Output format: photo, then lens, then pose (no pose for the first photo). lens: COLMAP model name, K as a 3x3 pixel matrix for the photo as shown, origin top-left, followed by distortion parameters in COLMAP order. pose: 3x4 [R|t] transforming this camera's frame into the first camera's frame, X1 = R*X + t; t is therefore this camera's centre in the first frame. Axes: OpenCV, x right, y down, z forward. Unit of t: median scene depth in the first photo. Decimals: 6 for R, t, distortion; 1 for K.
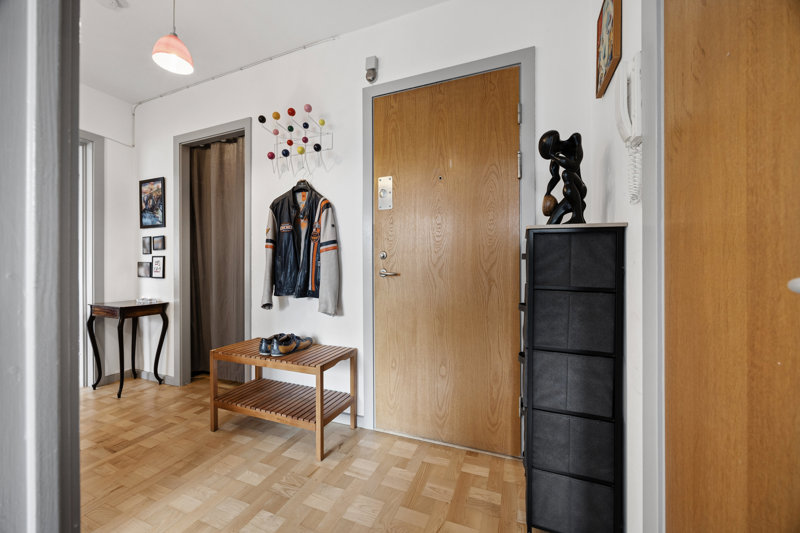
lens RADIAL K [[308.2, 0, 401.3], [0, 308.2, 265.3], [0, 0, 1]] dist [0.001226, -0.000244]
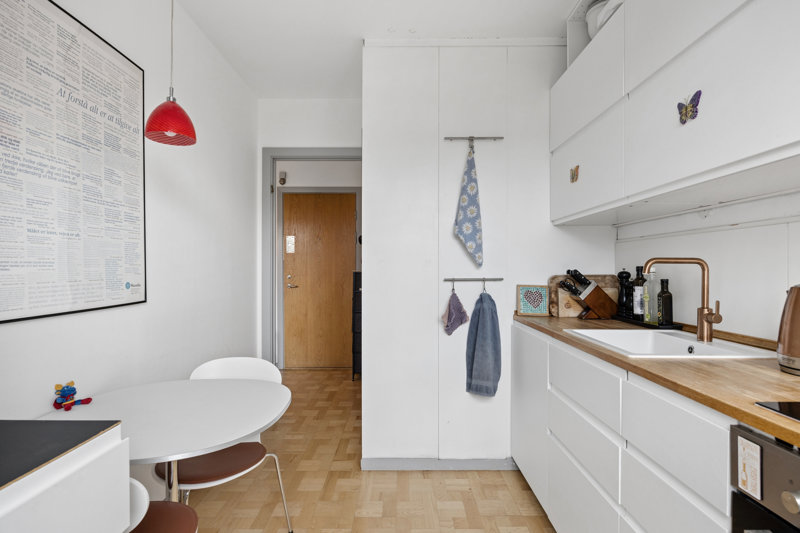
lens RADIAL K [[374.0, 0, 399.0], [0, 374.0, 266.7], [0, 0, 1]] dist [-0.001447, -0.000038]
pose [[0.933497, 0.000233, 0.358585, -0.235837], [0.001988, 0.999981, -0.005824, -0.073768], [-0.358580, 0.006149, 0.933479, -1.310414]]
